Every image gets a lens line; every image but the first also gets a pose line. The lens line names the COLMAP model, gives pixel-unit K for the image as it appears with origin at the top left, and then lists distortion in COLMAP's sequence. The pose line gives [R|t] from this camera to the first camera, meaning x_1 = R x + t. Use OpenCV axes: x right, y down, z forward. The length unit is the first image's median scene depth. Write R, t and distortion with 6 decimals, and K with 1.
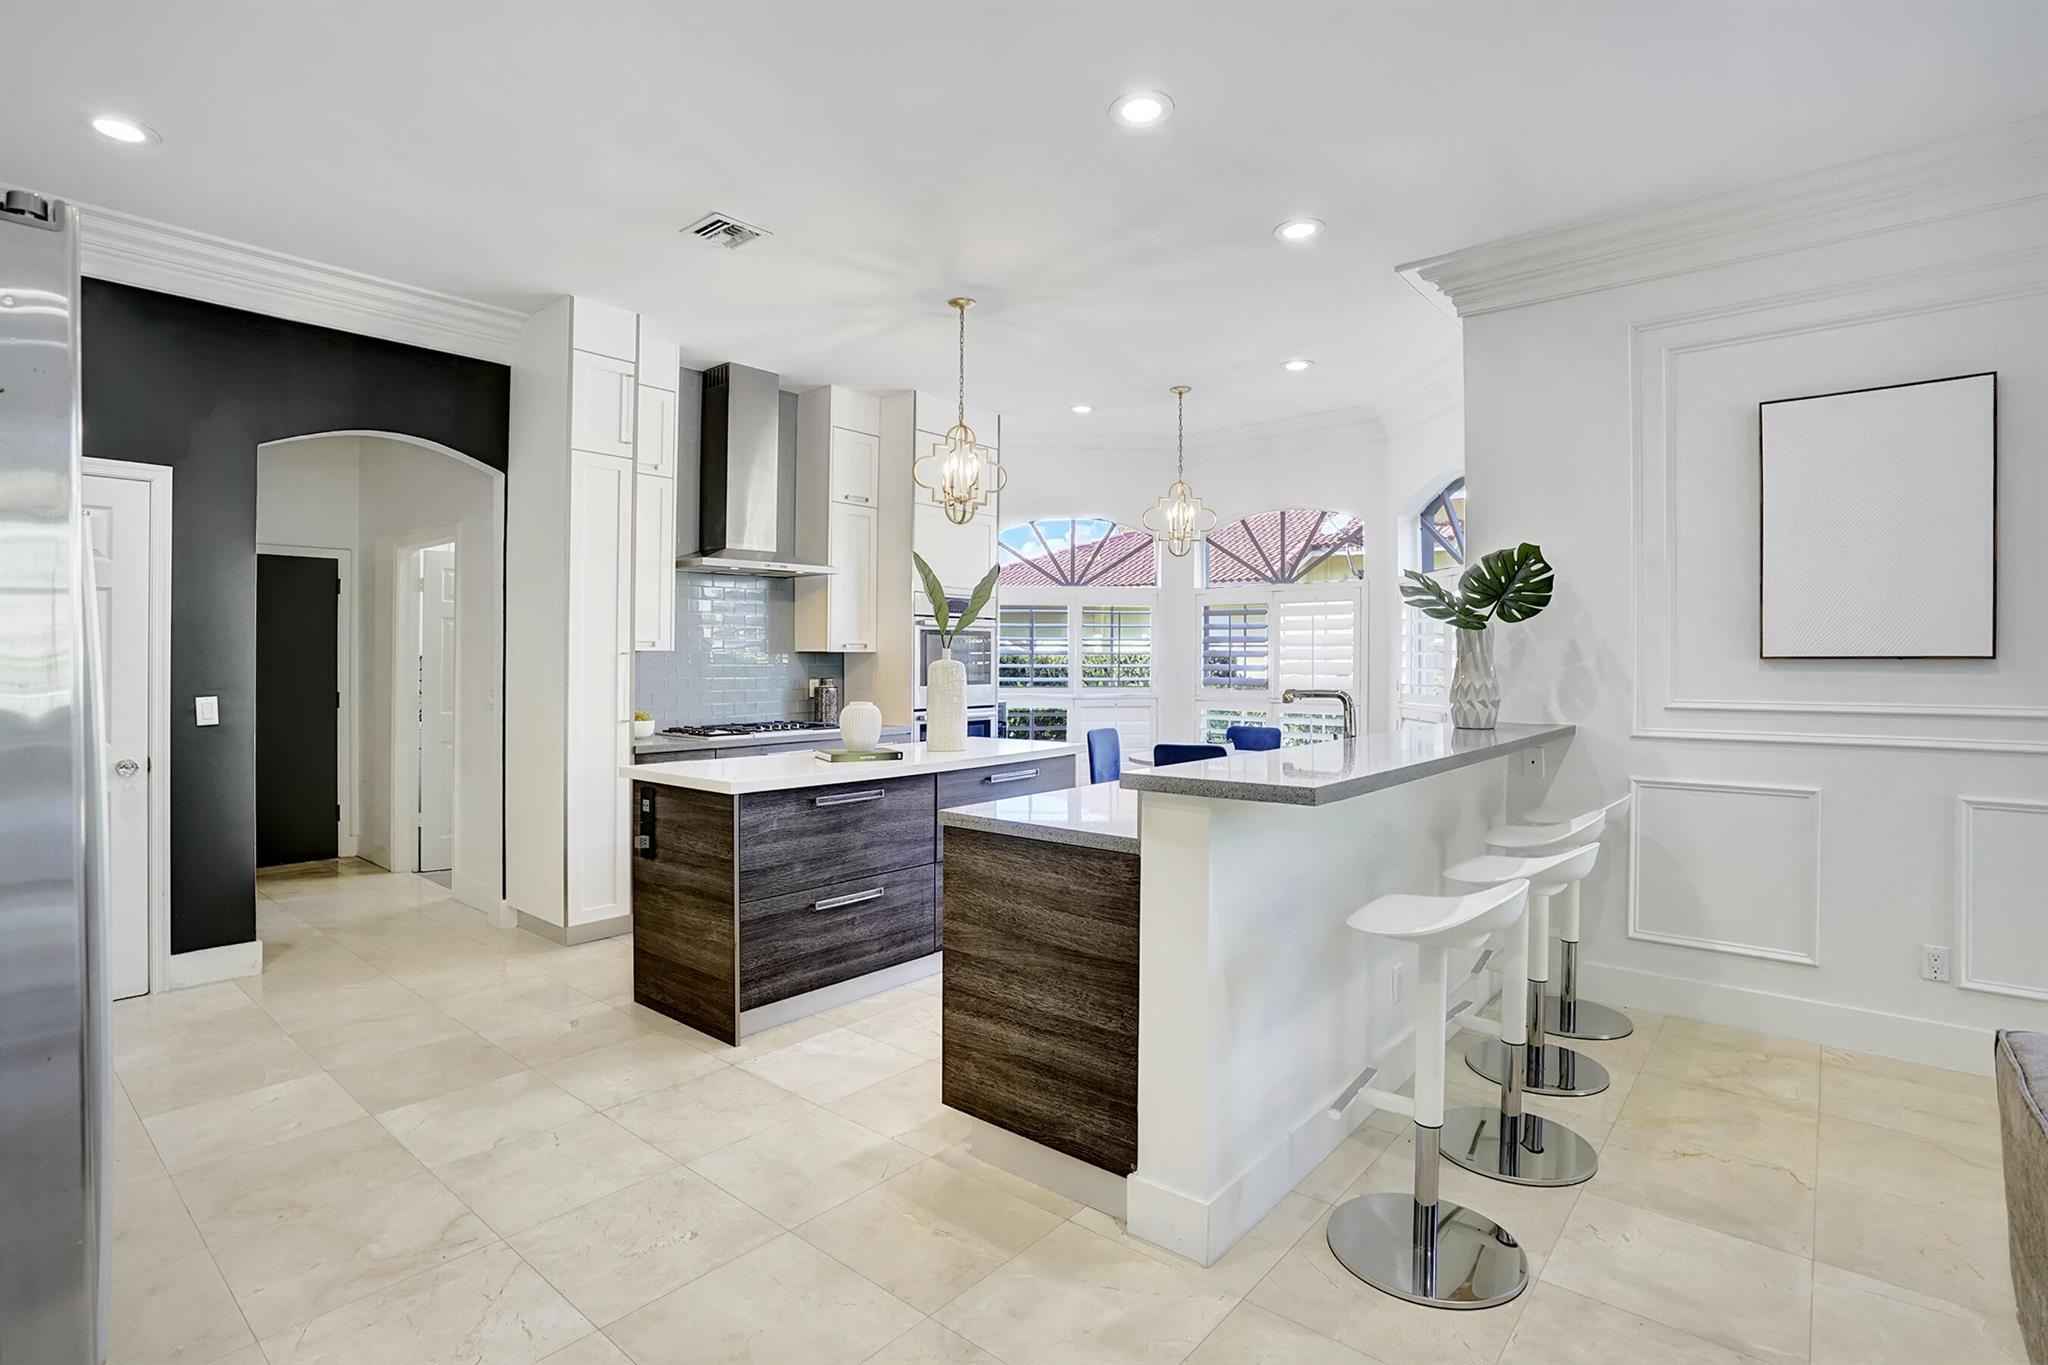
lens RADIAL K [[956.9, 0, 1024.0], [0, 956.9, 682.5], [0, 0, 1]] dist [-0.040422, 0.000033]
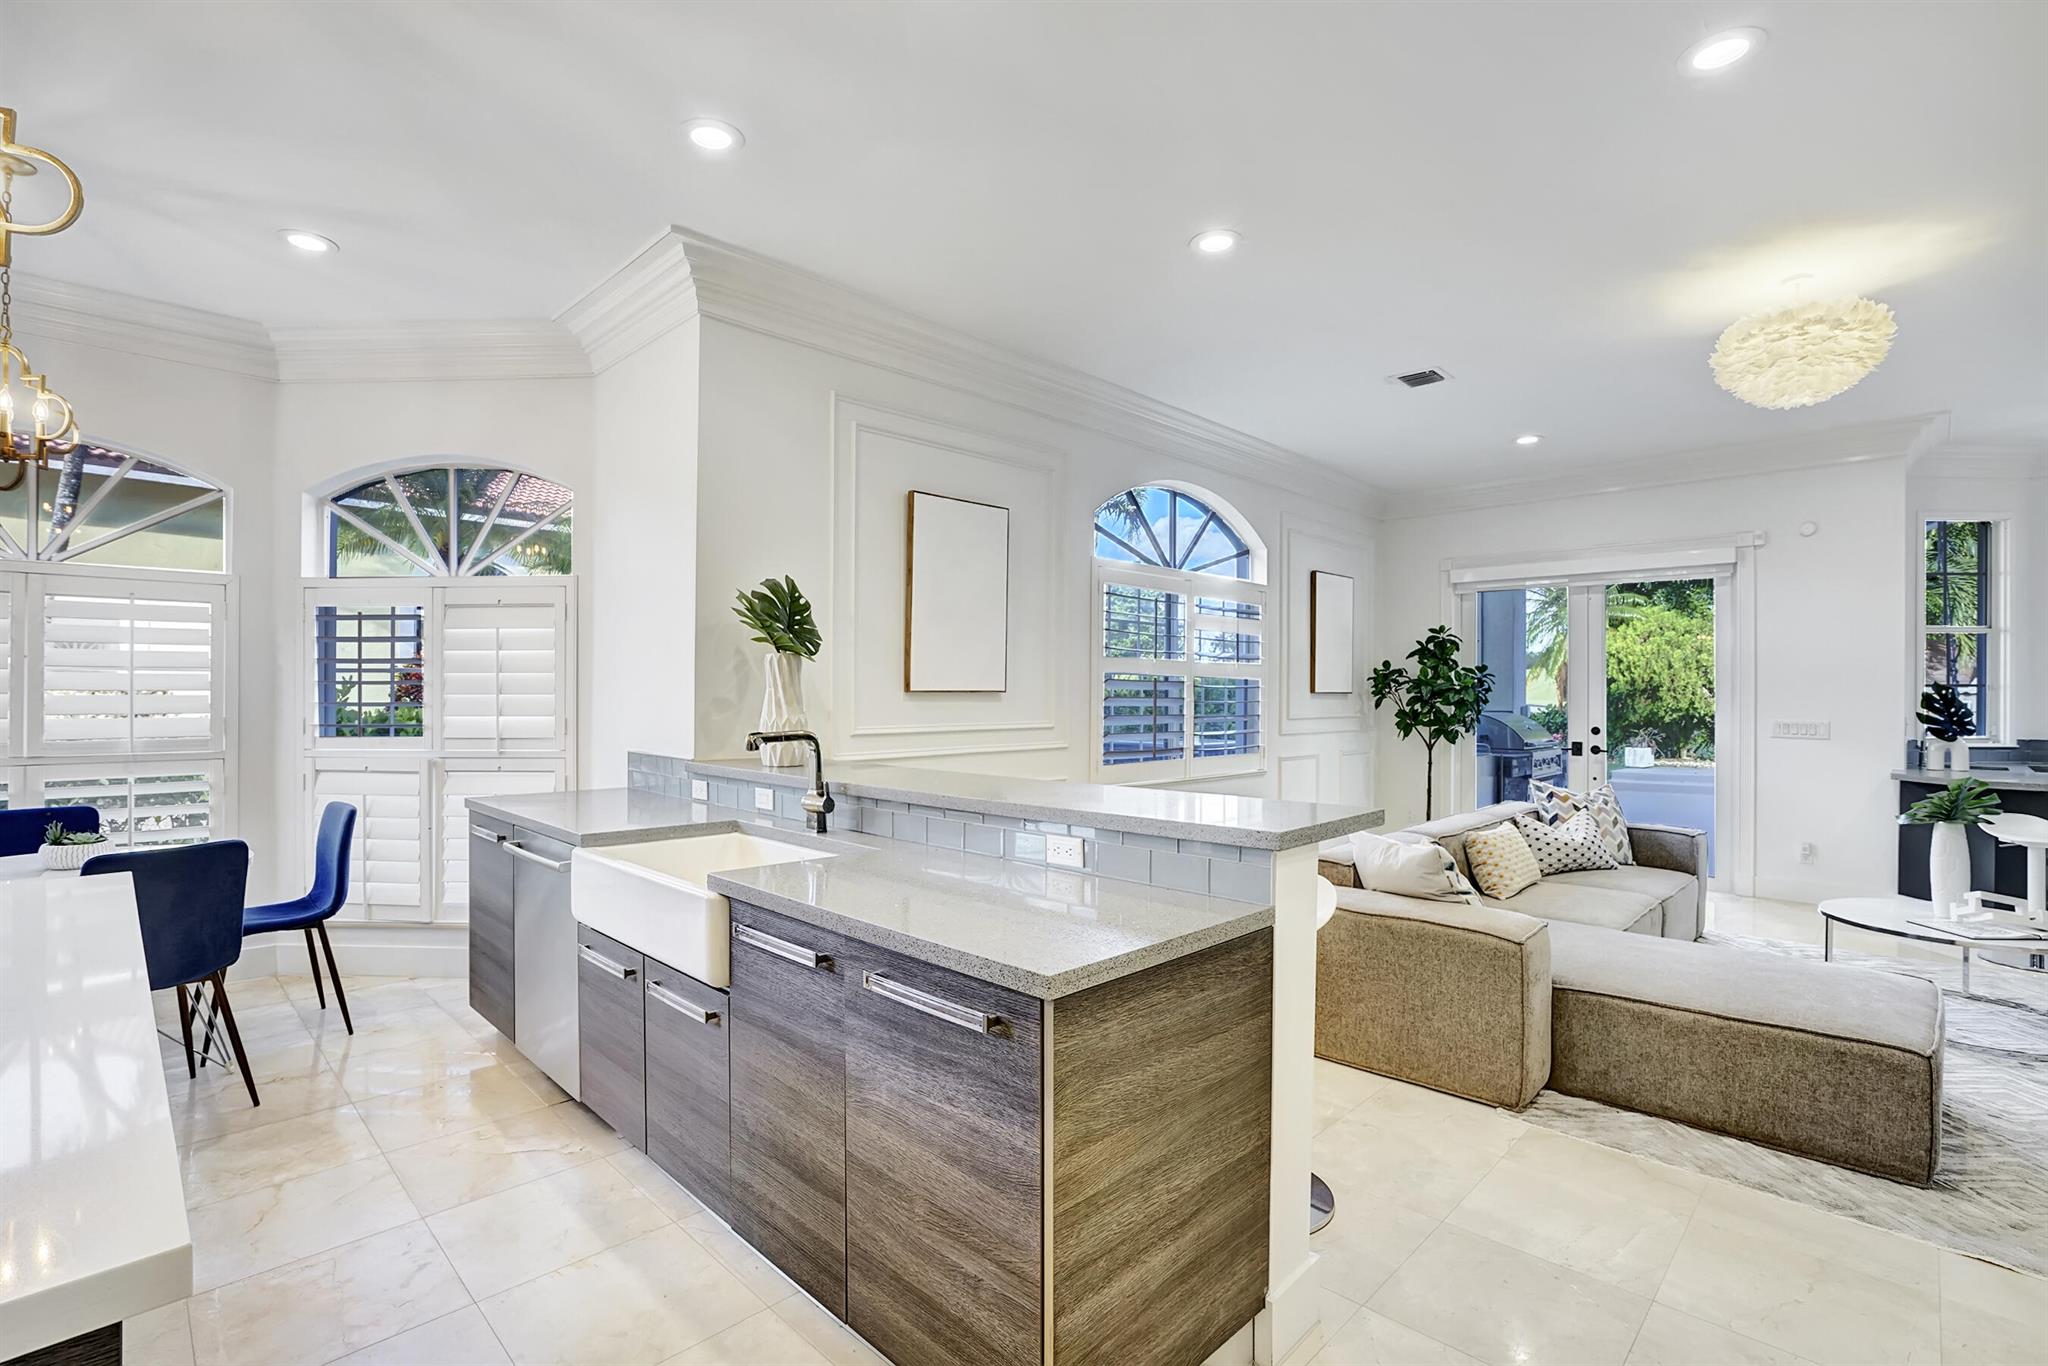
lens RADIAL K [[956.9, 0, 1024.0], [0, 956.9, 683.0], [0, 0, 1]] dist [-0.040422, 0.000033]
pose [[0.087798, 0.005730, 0.996122, -0.661064], [0.021645, 0.999736, -0.007659, -0.033340], [-0.995903, 0.022233, 0.087651, 0.990657]]
